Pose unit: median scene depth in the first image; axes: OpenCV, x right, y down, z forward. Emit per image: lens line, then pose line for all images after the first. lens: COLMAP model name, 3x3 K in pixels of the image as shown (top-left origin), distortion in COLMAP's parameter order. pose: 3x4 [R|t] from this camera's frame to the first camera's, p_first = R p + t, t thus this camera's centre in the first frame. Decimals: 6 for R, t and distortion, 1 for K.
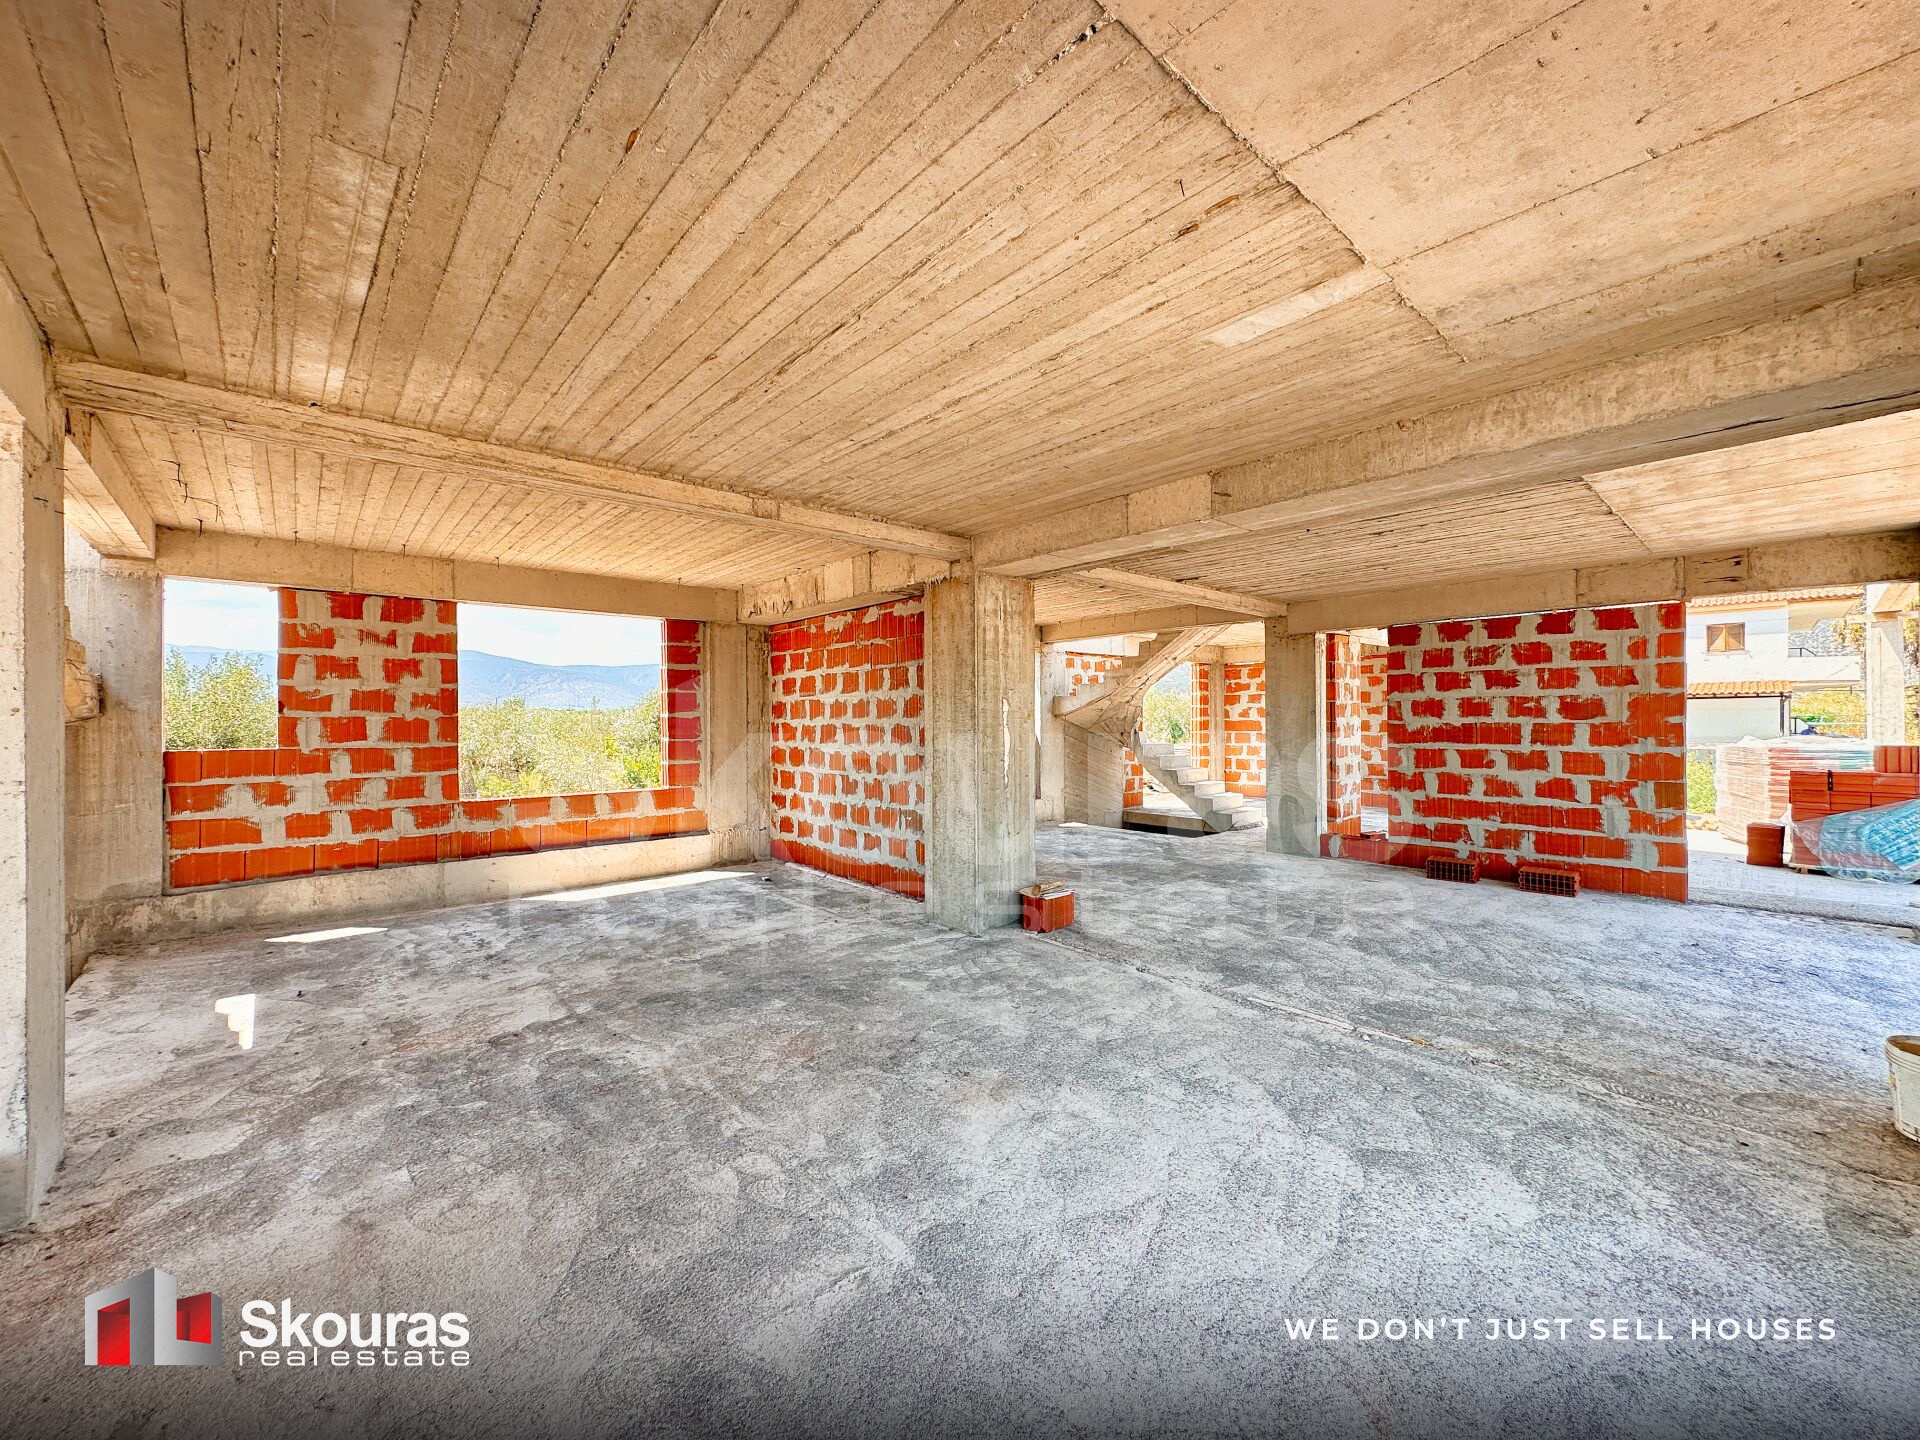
lens RADIAL K [[768.8, 0, 959.5], [0, 768.8, 717.2], [0, 0, 1]] dist [-0.003110, 0.001210]
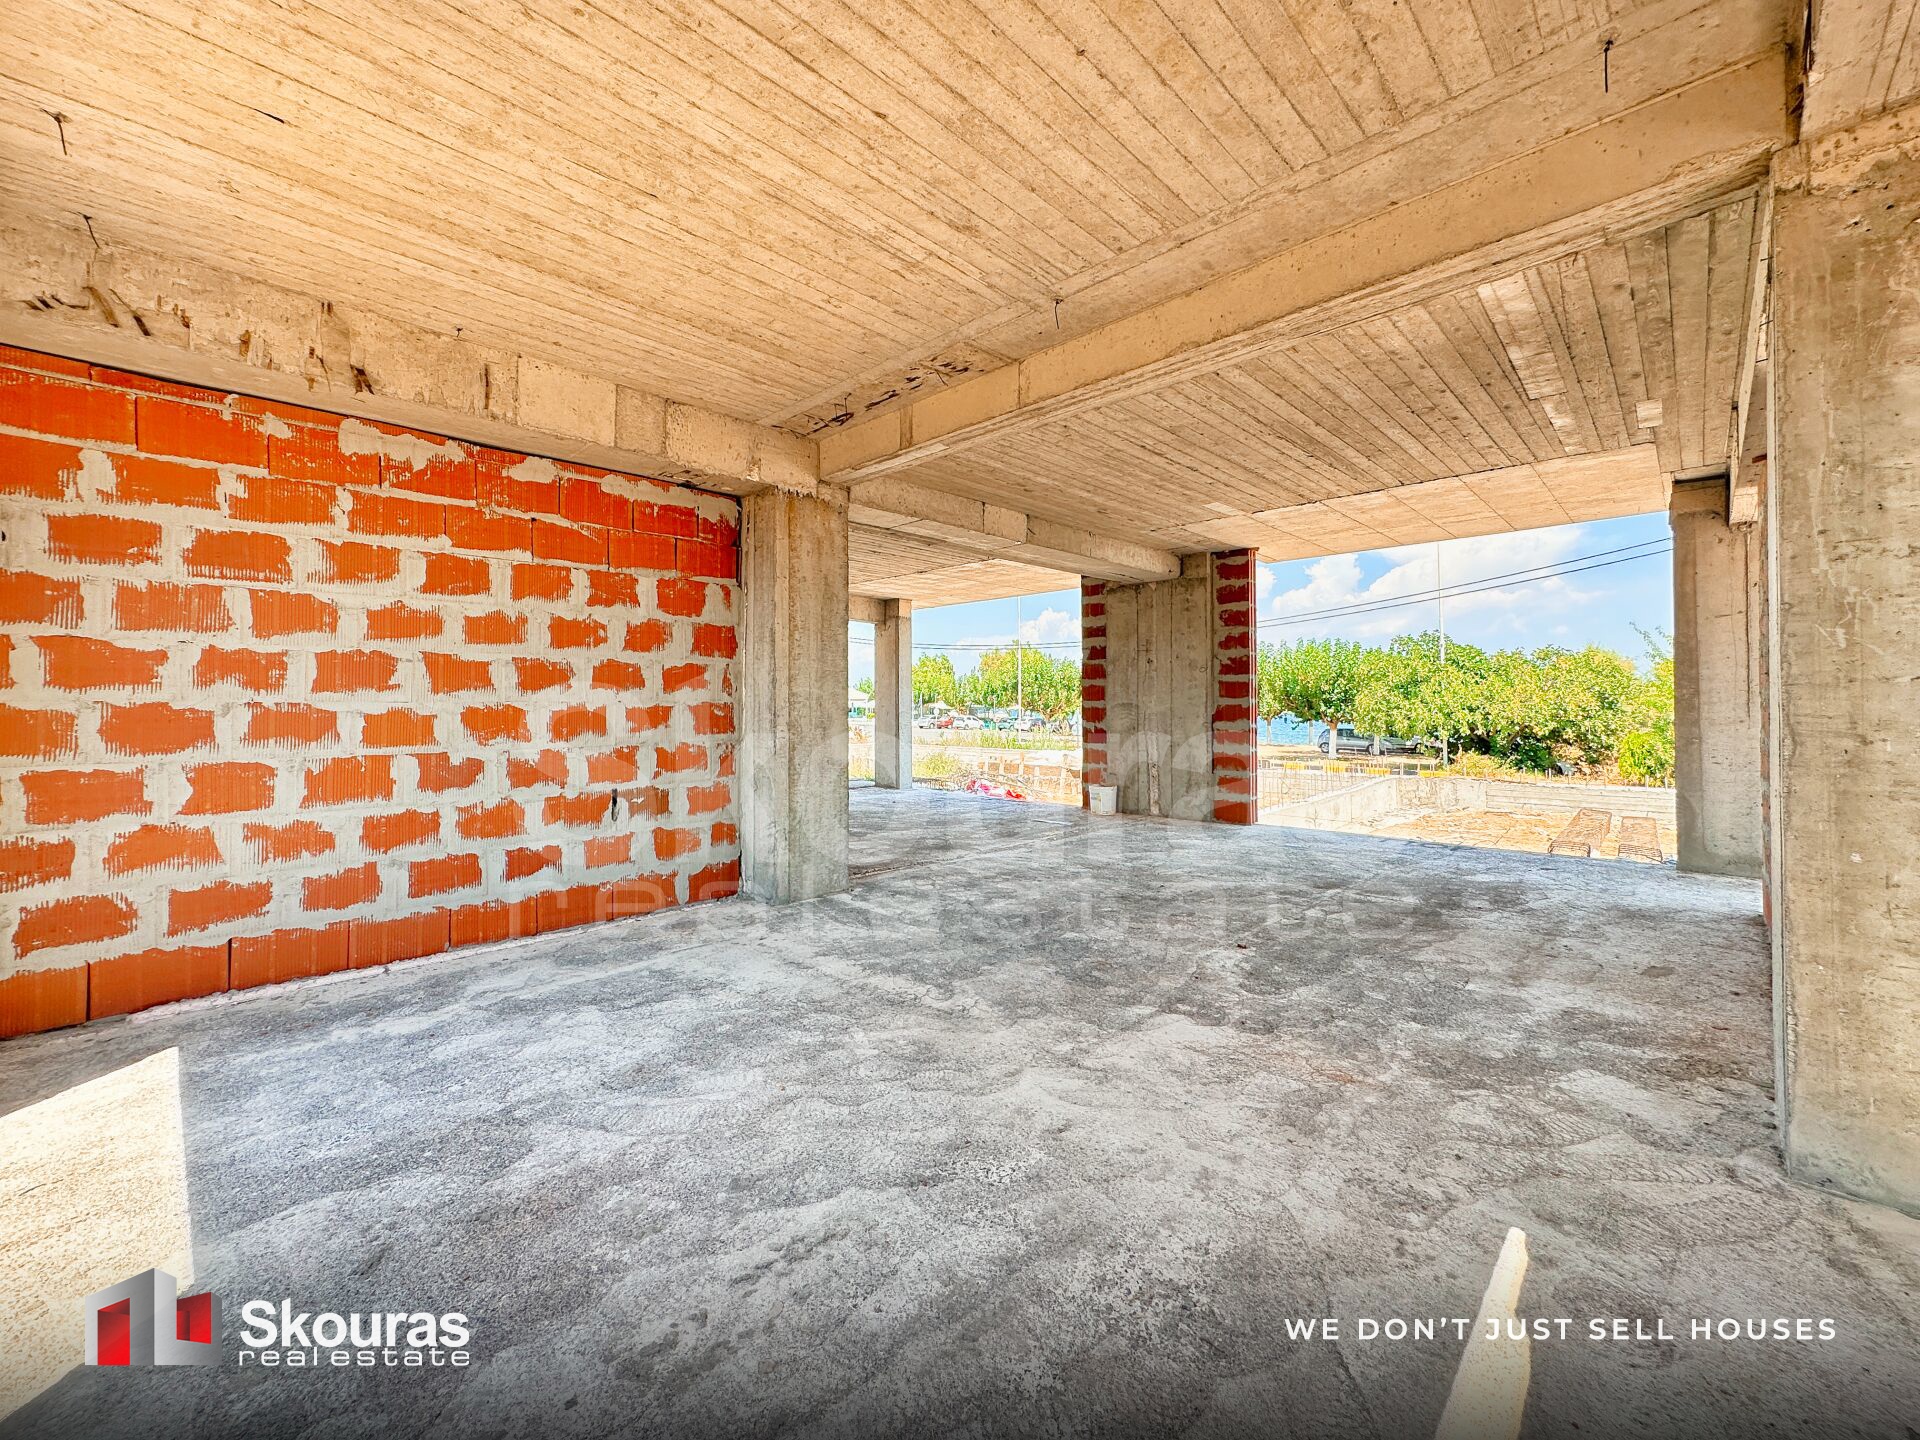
lens RADIAL K [[768.8, 0, 964.8], [0, 768.8, 699.8], [0, 0, 1]] dist [-0.003110, 0.001210]
pose [[-0.078680, 0.013153, 0.996813, -0.912704], [0.002537, 0.999912, -0.012993, 0.062654], [-0.996897, 0.001507, -0.078706, 0.912567]]
